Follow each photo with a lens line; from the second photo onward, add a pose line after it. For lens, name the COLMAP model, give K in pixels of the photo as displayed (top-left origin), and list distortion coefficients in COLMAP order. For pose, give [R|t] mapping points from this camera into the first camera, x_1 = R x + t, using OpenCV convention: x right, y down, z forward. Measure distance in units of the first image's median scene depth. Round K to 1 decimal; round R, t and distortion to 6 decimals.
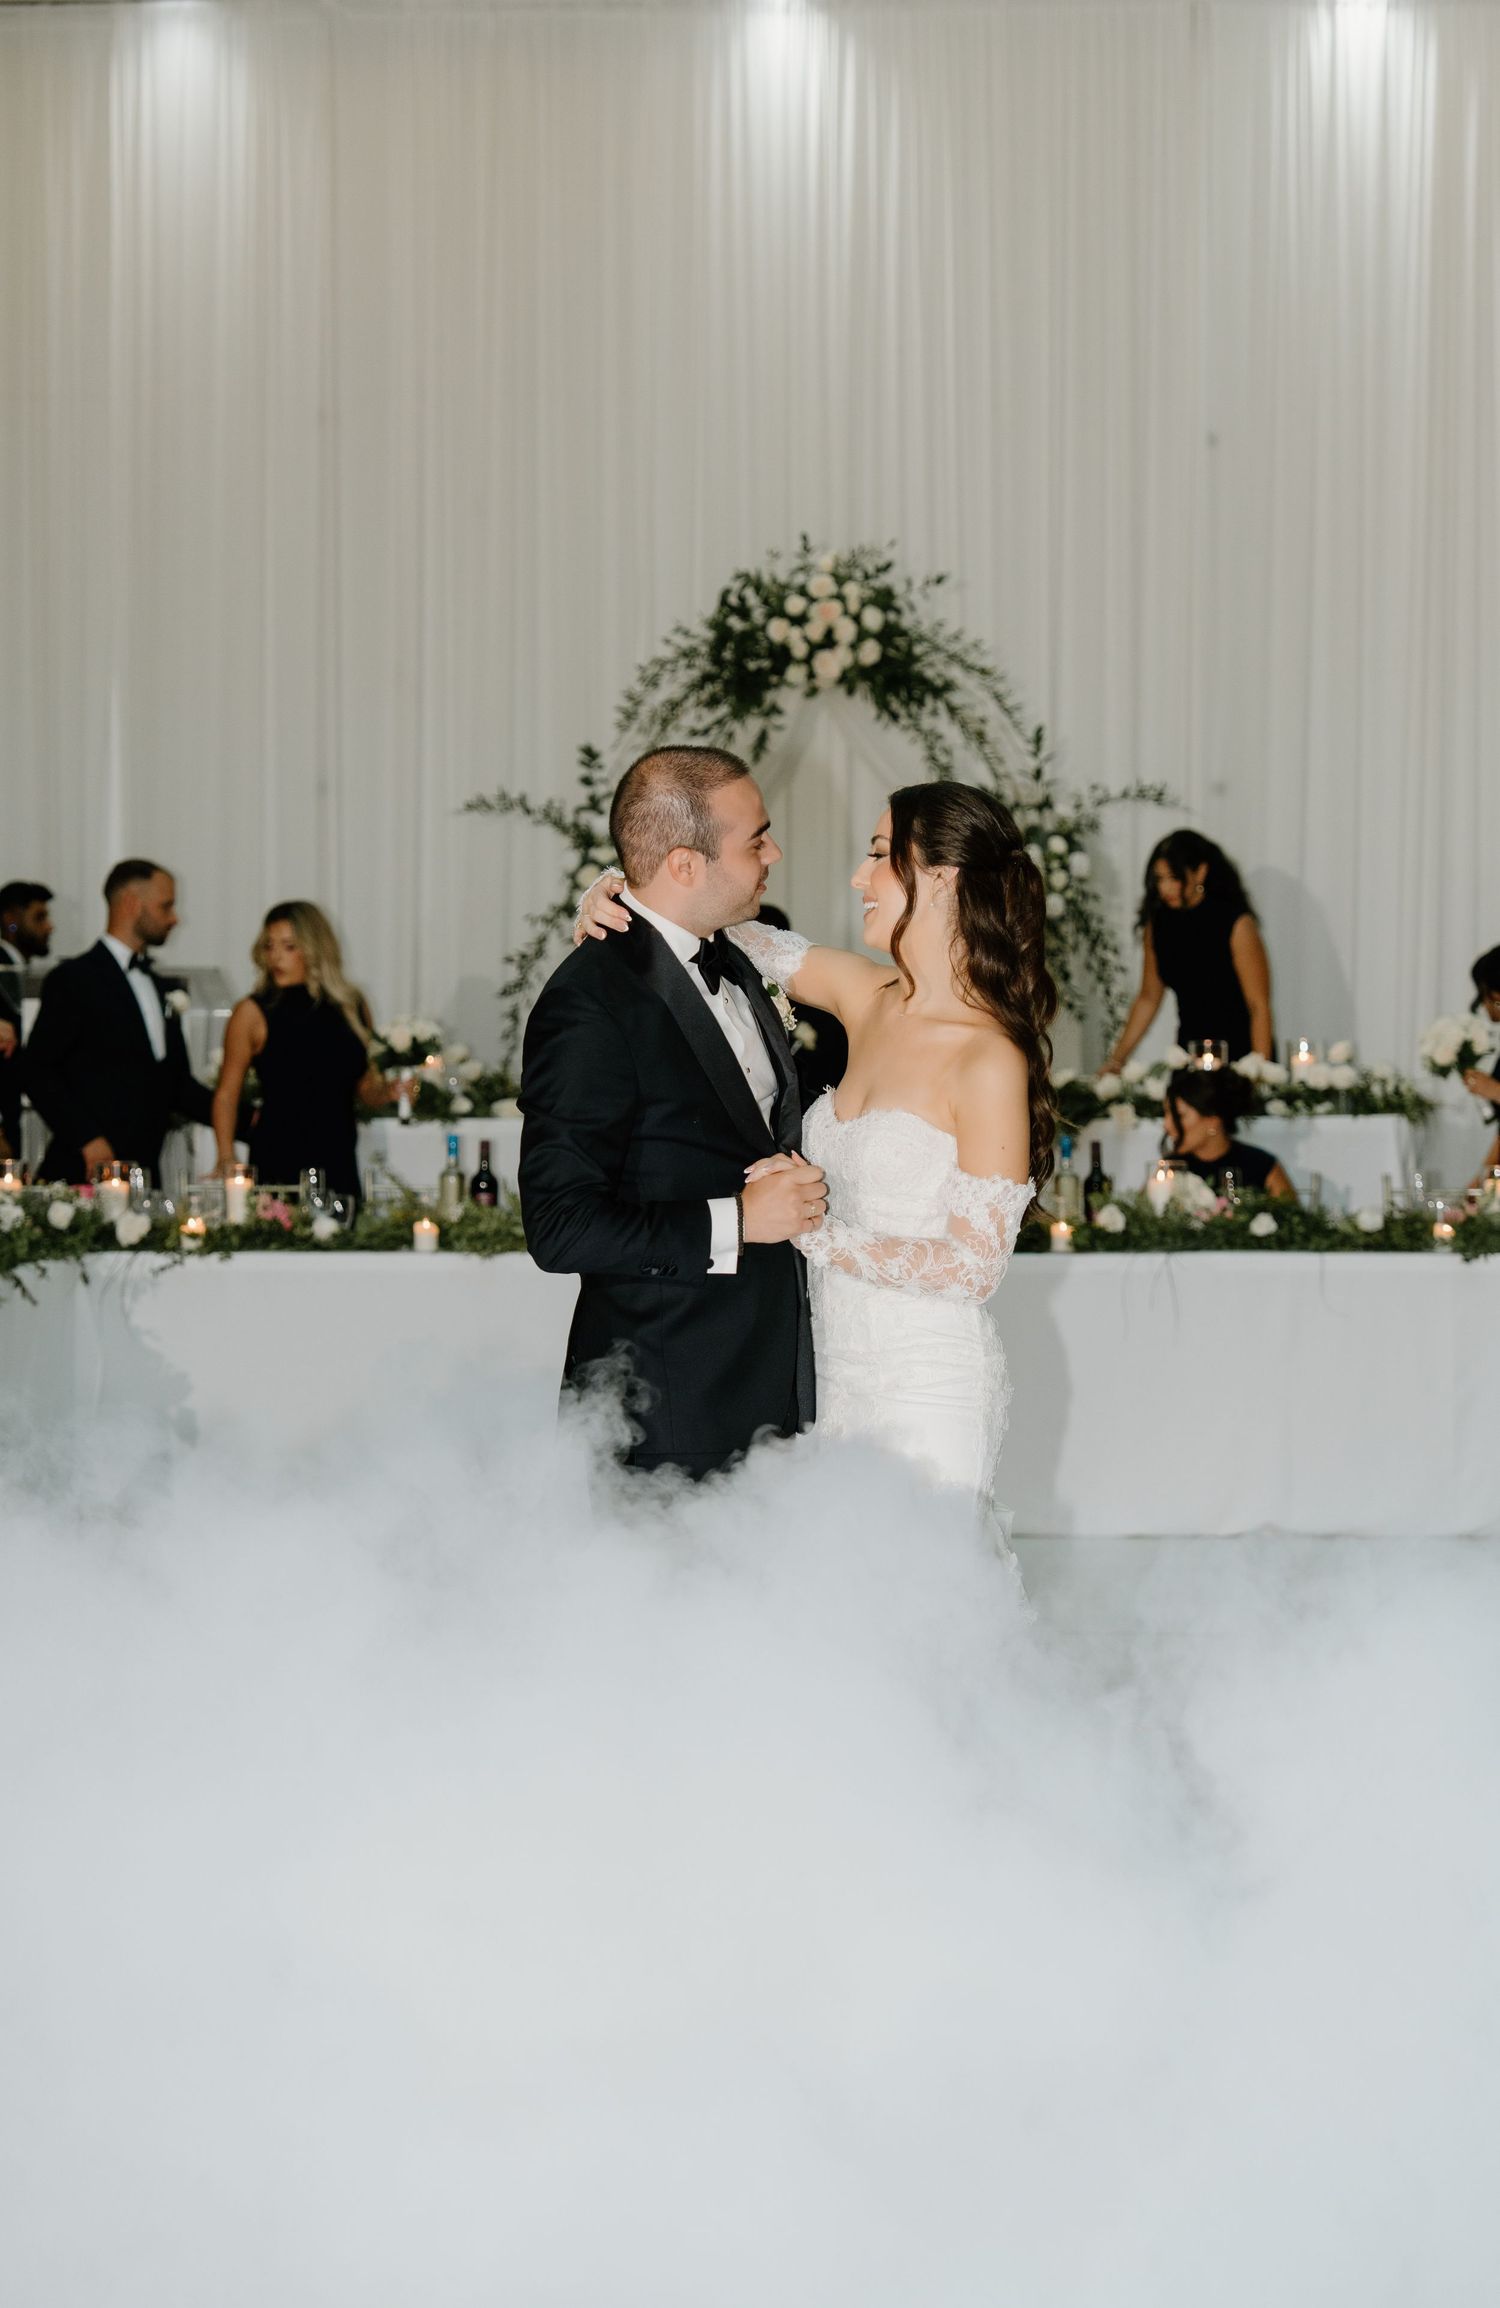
lens RADIAL K [[4548.9, 0, 681.4], [0, 4548.9, 970.1], [0, 0, 1]] dist [-0.084788, 0.000000]
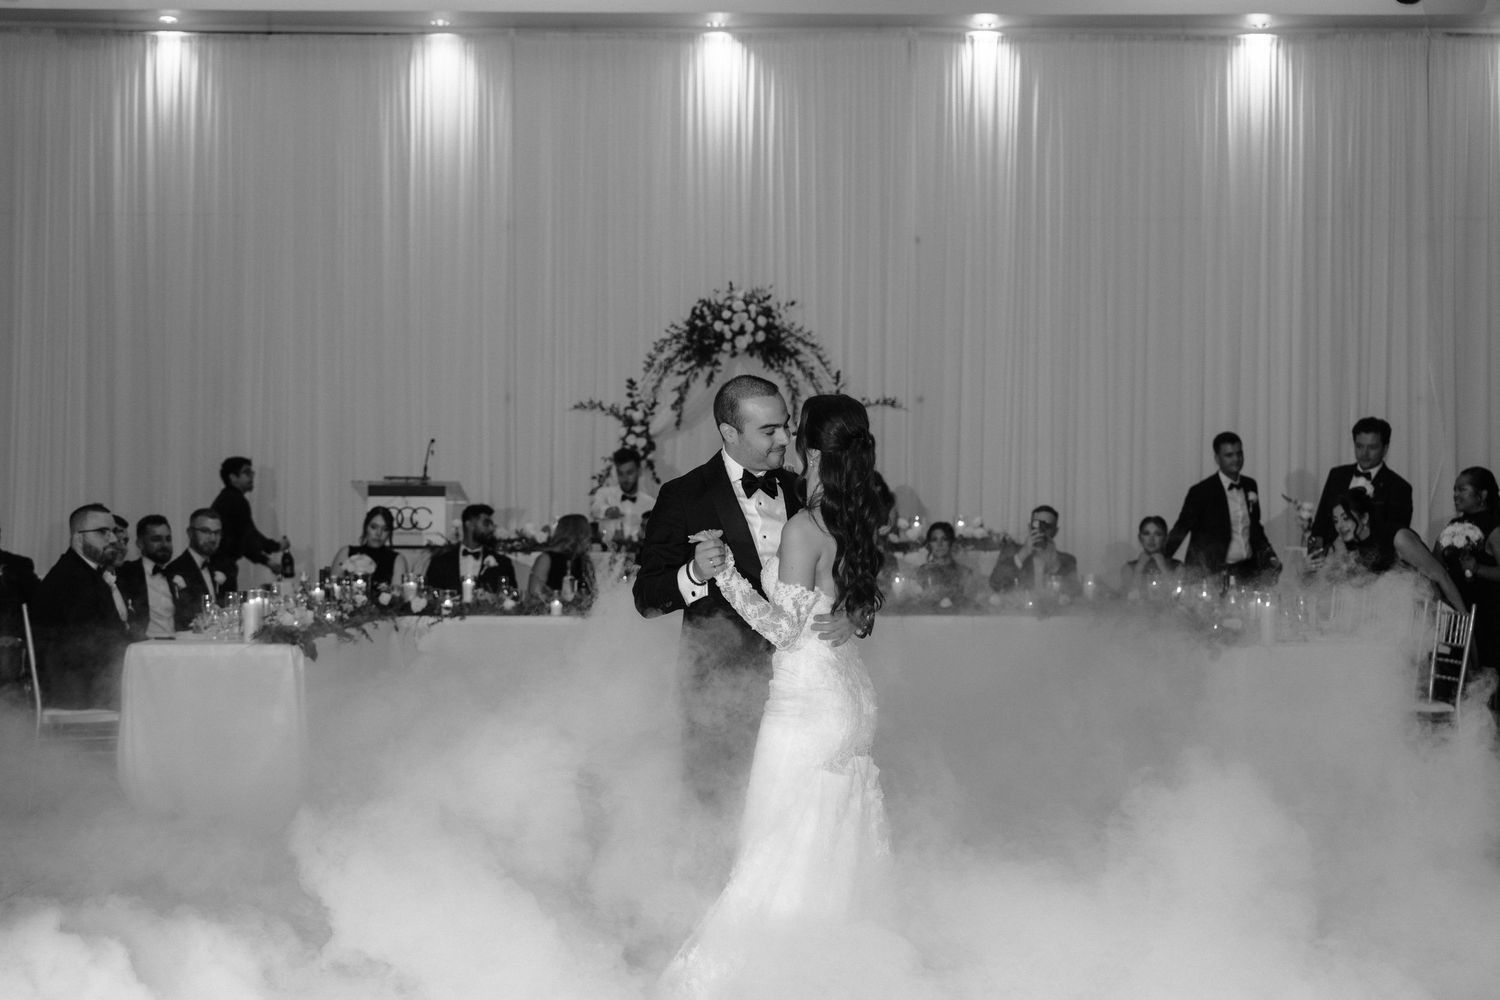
lens RADIAL K [[1975.4, 0, 755.5], [0, 1975.4, 484.8], [0, 0, 1]] dist [-0.034623, 0.000000]
pose [[0.998888, 0.001873, 0.047099, -0.005365], [-0.002155, 0.999980, 0.005943, -0.004558], [-0.047087, -0.006038, 0.998873, 0.055924]]
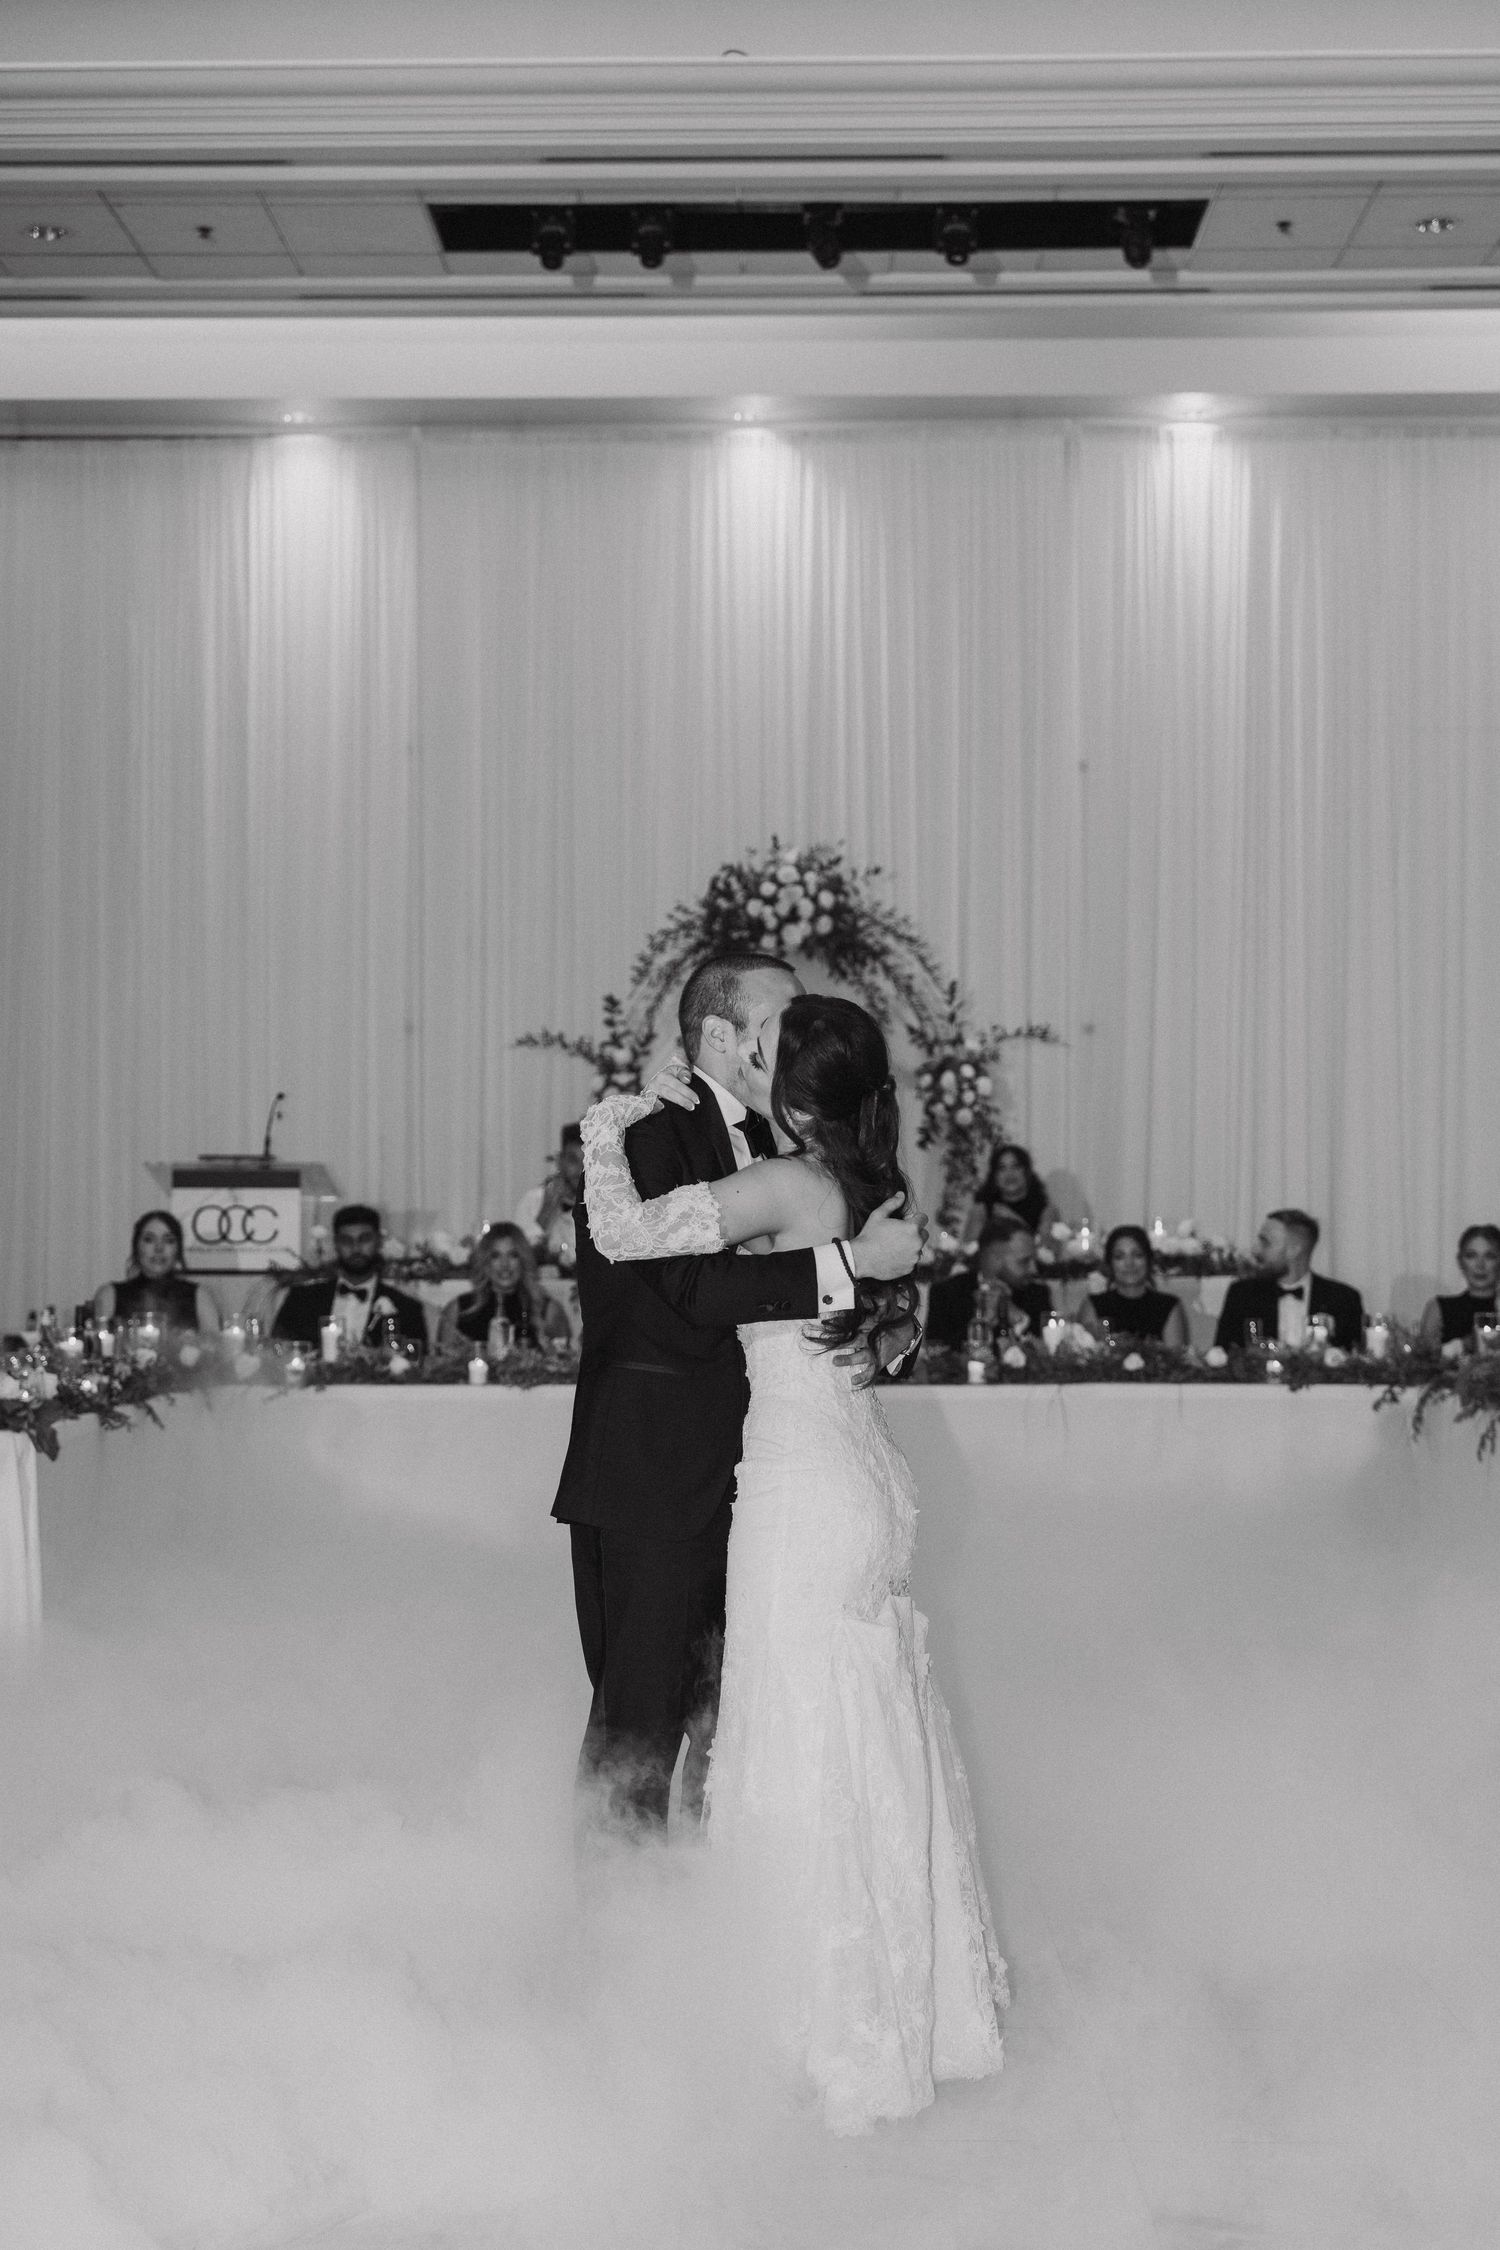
lens RADIAL K [[2963.1, 0, 746.0], [0, 2963.1, 1150.6], [0, 0, 1]] dist [-0.034623, 0.000000]
pose [[0.999865, -0.000735, 0.016435, 0.004547], [0.000909, 0.999943, -0.010598, 0.004499], [-0.016426, 0.010612, 0.999809, 0.142740]]
